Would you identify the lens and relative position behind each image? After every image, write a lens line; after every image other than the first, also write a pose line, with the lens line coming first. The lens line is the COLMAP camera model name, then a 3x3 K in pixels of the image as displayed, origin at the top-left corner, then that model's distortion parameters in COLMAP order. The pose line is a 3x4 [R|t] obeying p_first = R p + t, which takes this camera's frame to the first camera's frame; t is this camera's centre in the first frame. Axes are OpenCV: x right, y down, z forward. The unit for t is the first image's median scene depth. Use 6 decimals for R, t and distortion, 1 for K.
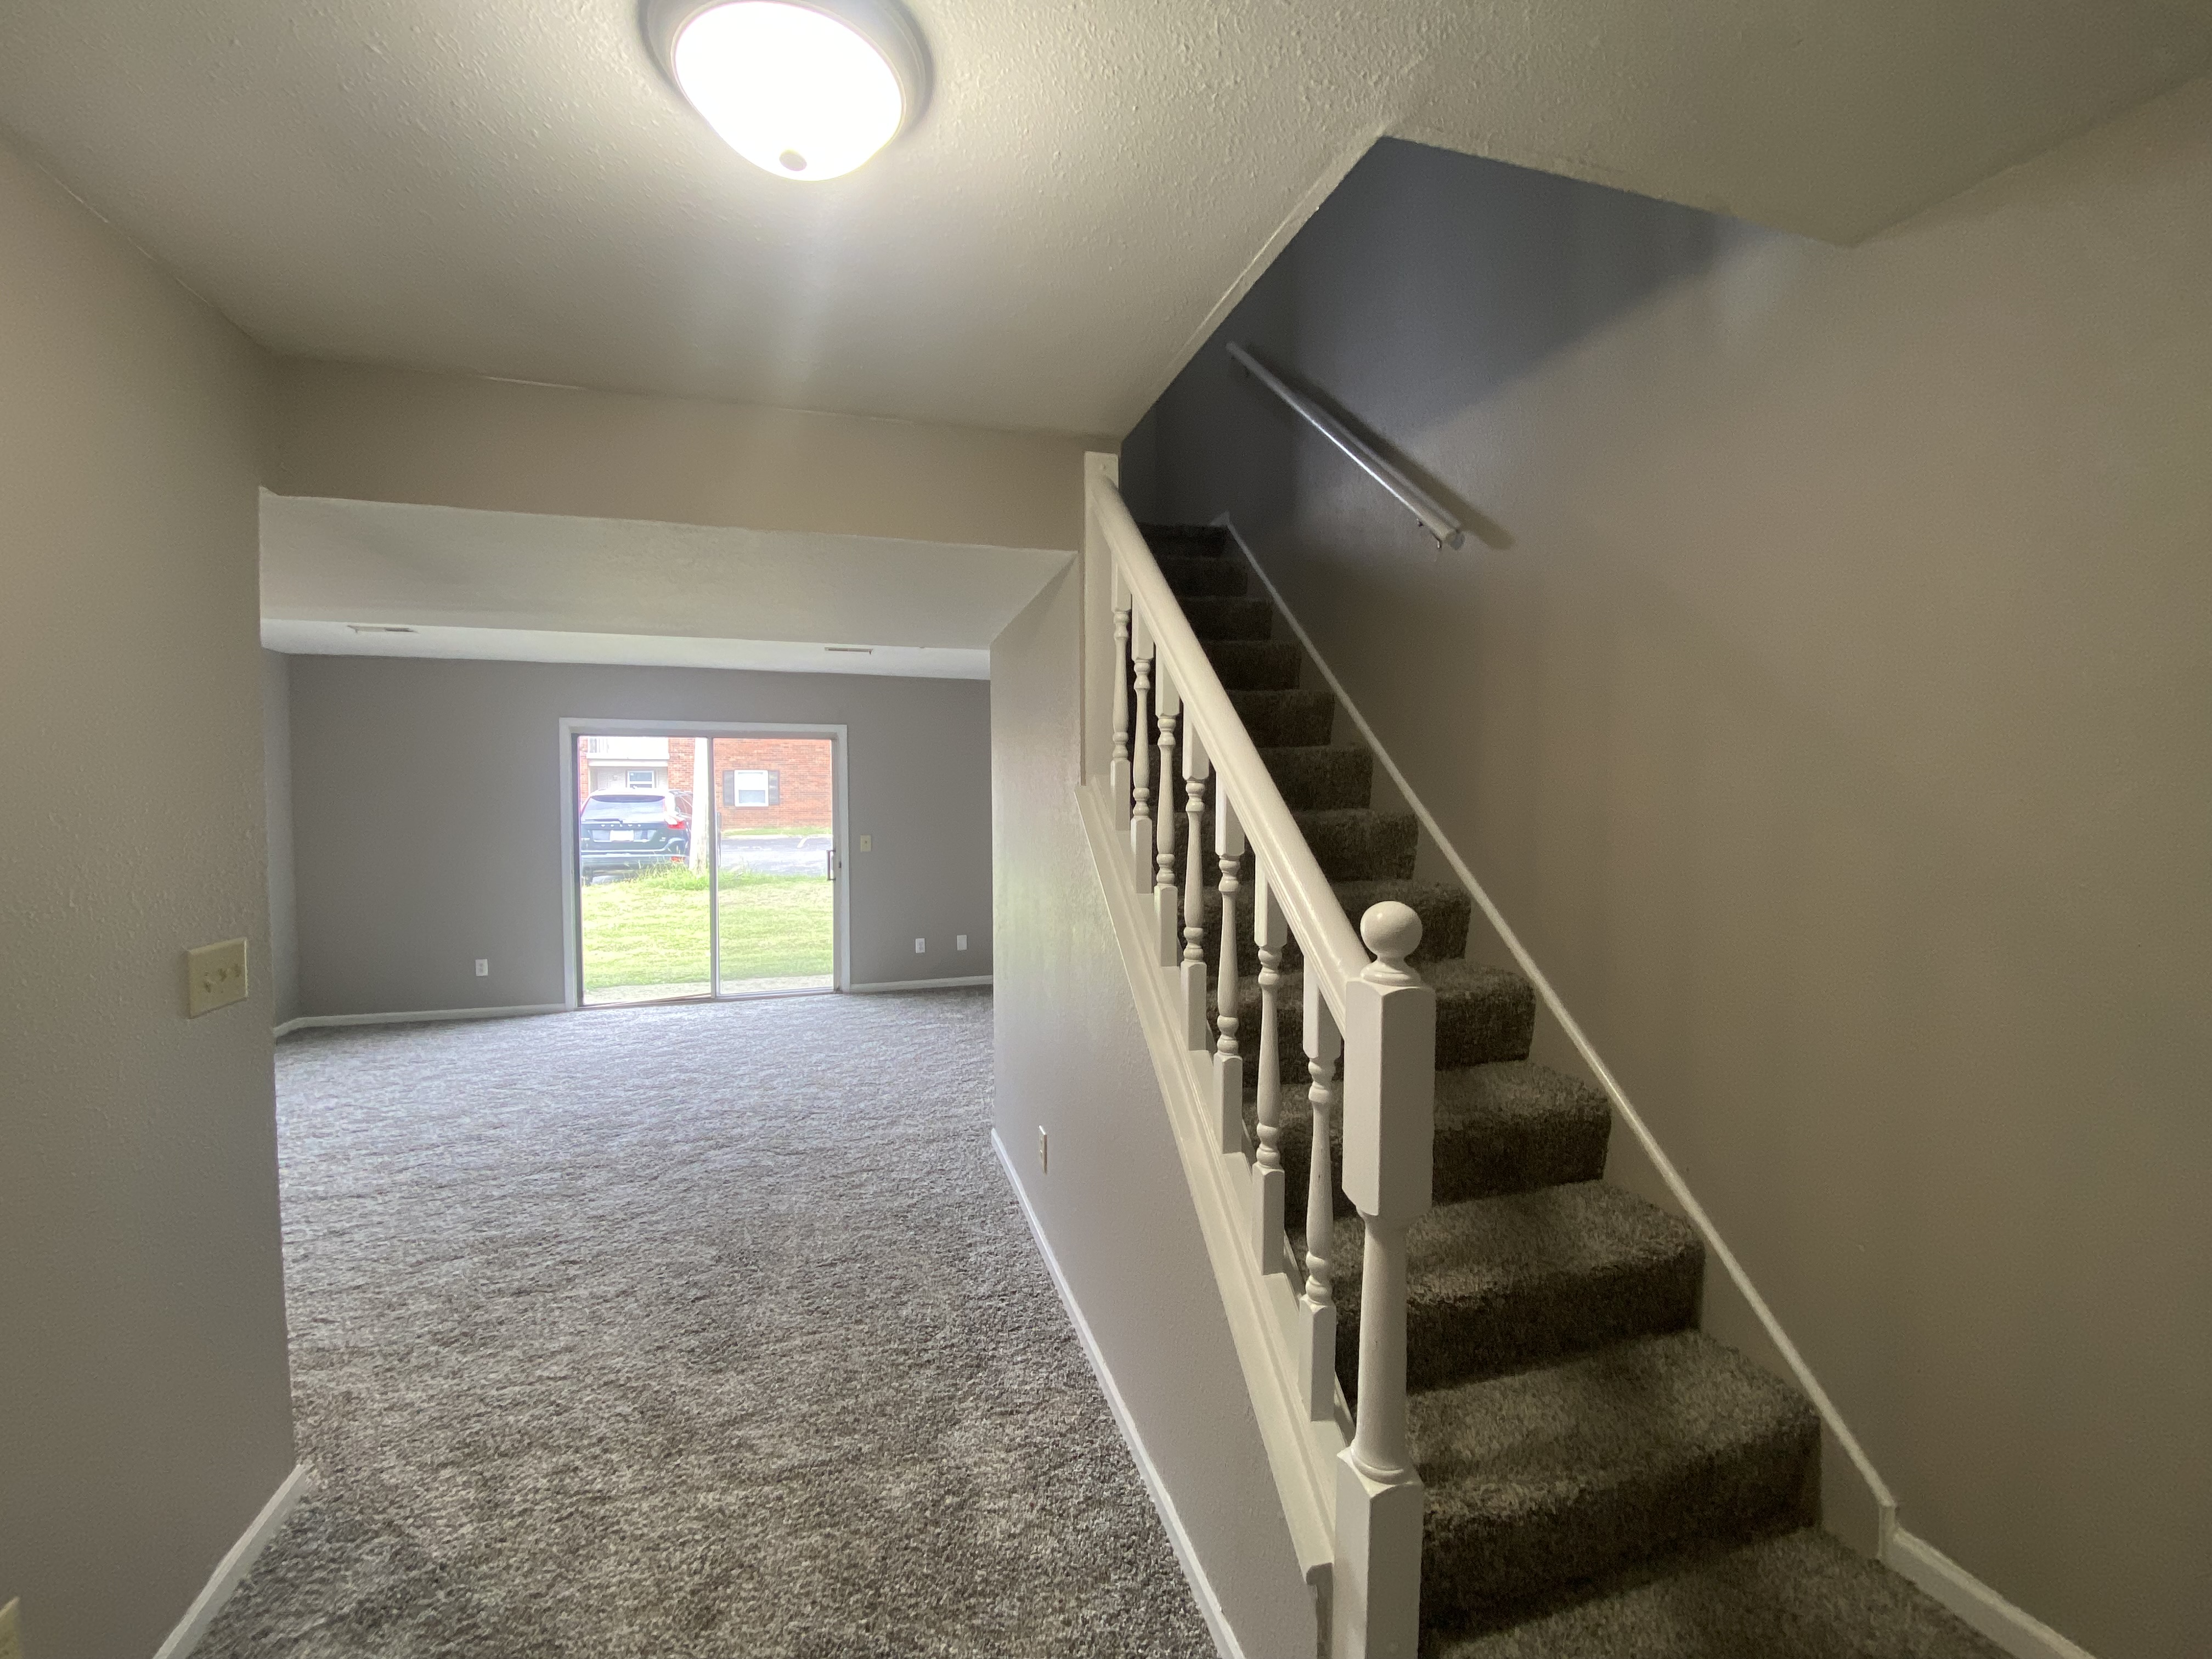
lens RADIAL K [[919.8, 0, 1101.9], [0, 919.8, 805.8], [0, 0, 1]] dist [0.006912, -0.012949]
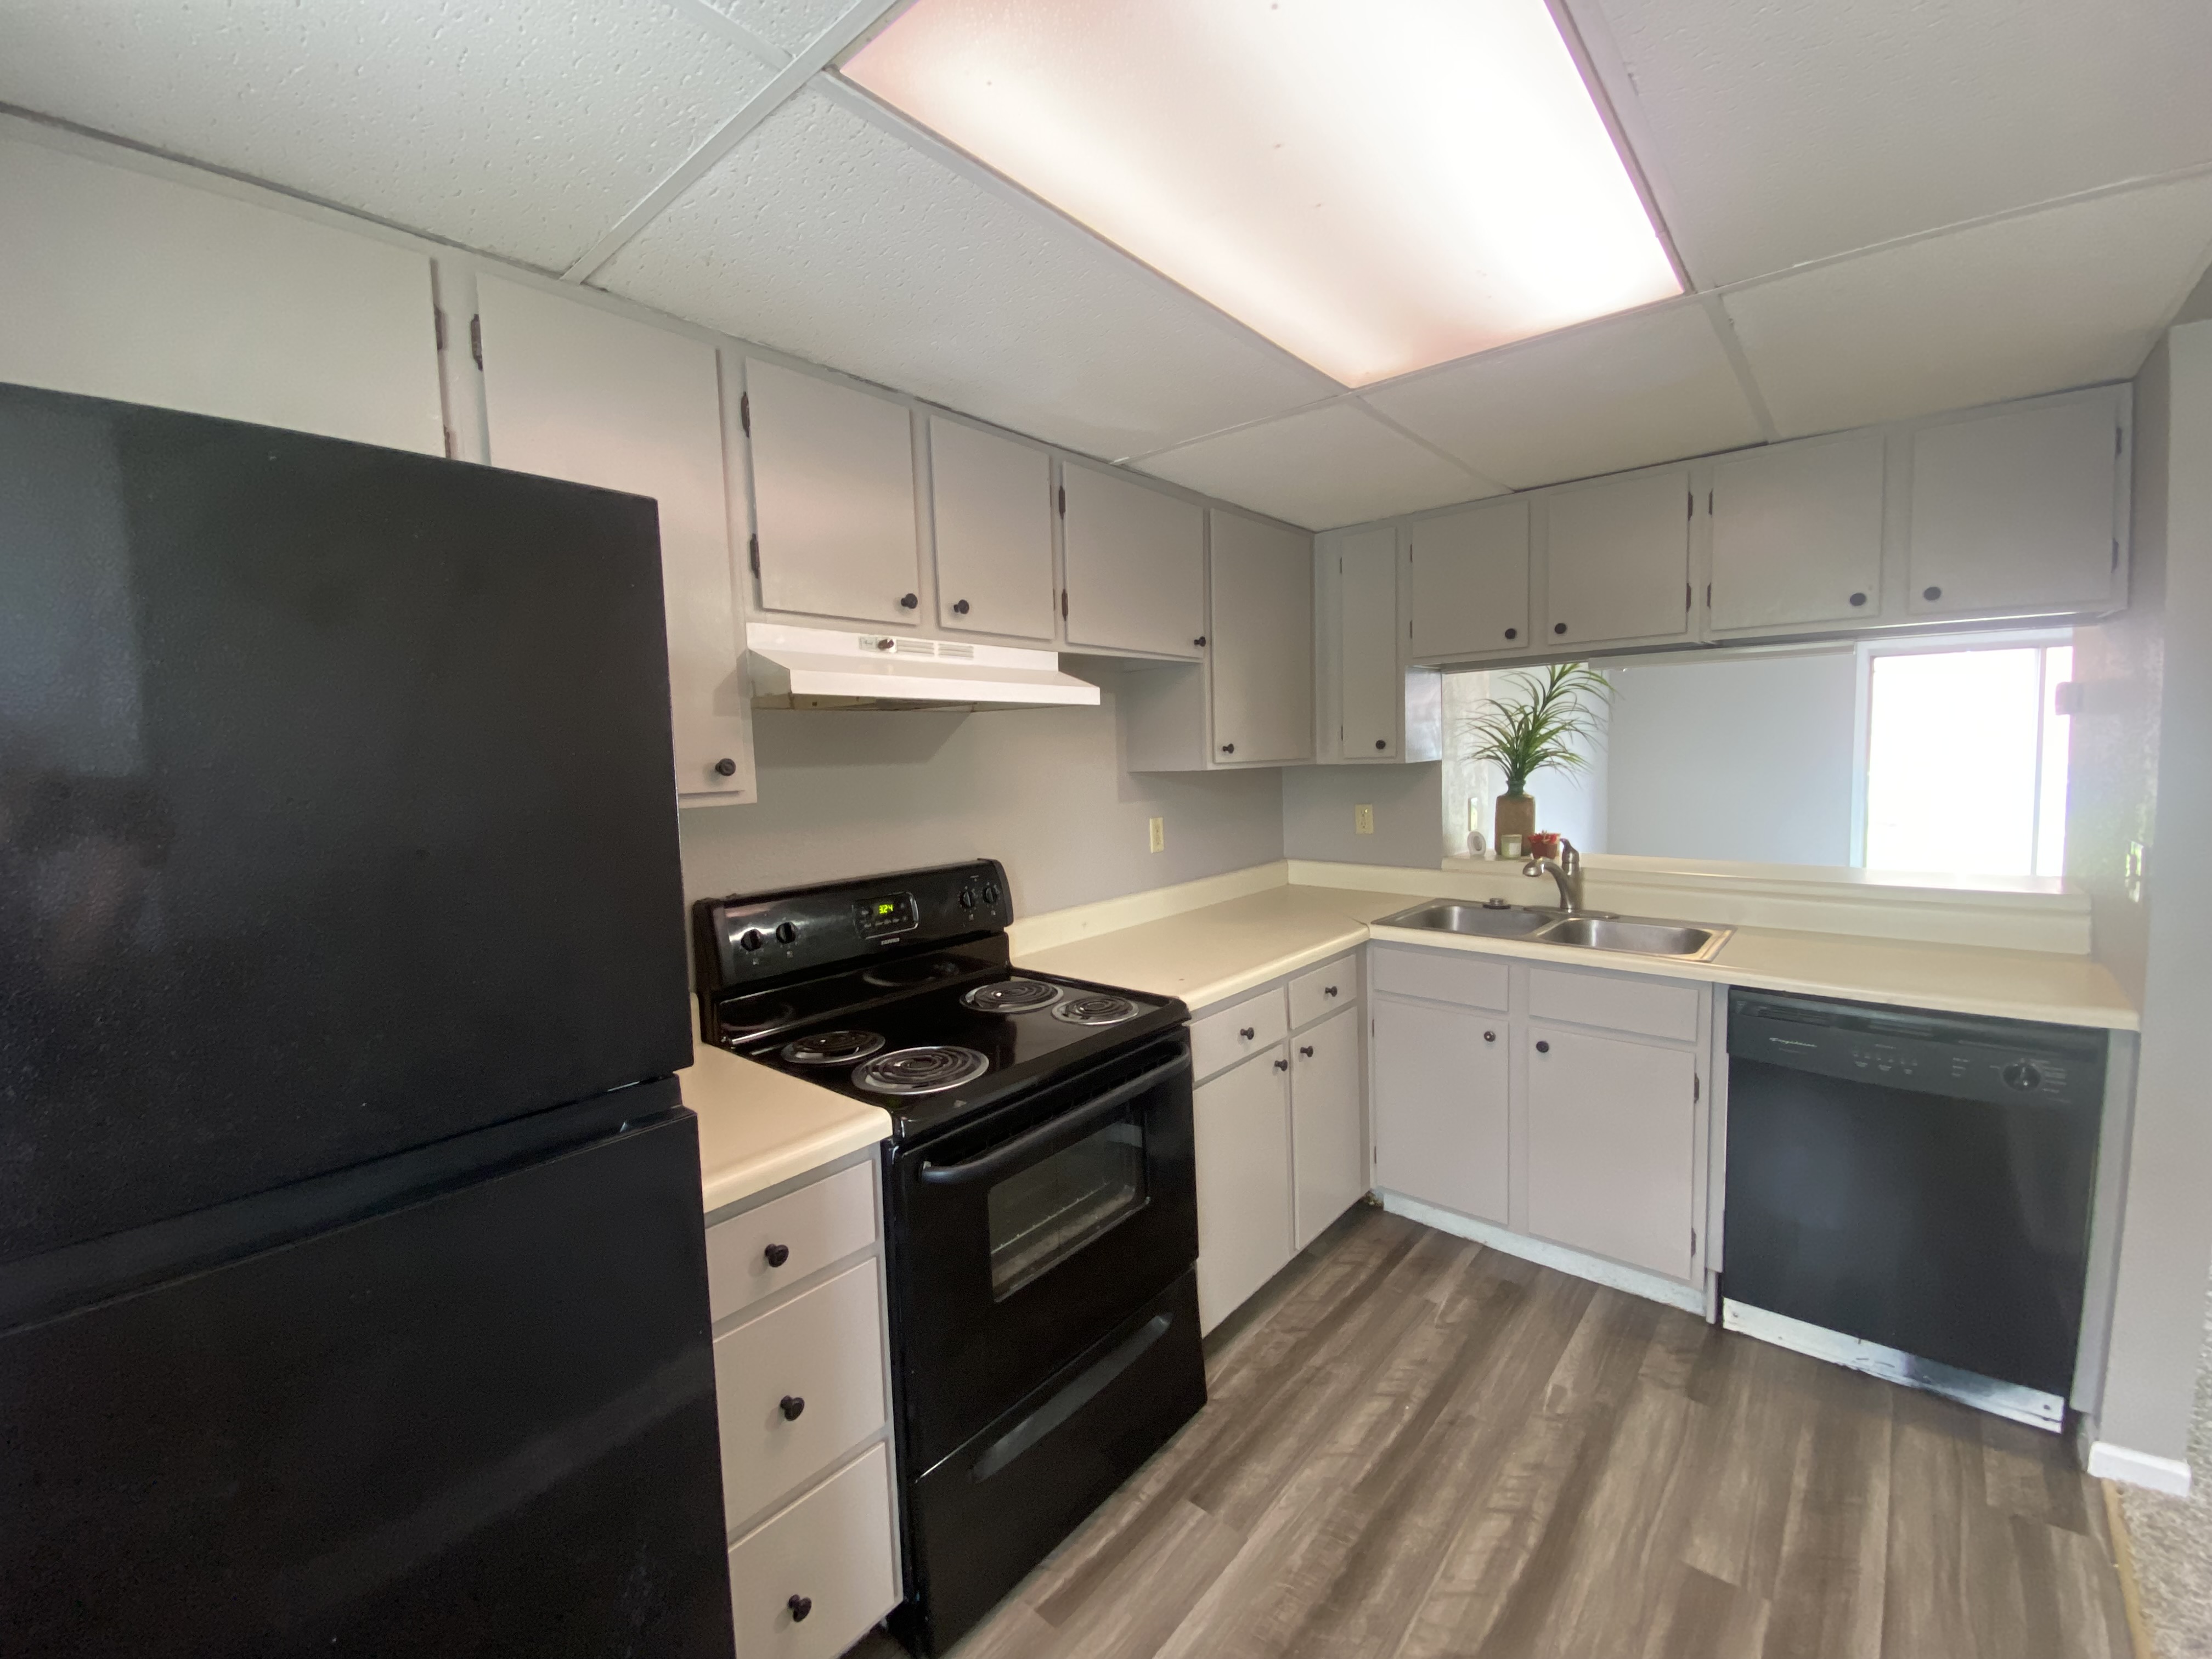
lens RADIAL K [[919.8, 0, 1102.5], [0, 919.8, 805.1], [0, 0, 1]] dist [0.006912, -0.012949]
pose [[0.536223, 0.054704, -0.842302, -0.284619], [0.004437, 0.997701, 0.067622, 0.021290], [0.844064, -0.039998, 0.534748, -0.408589]]
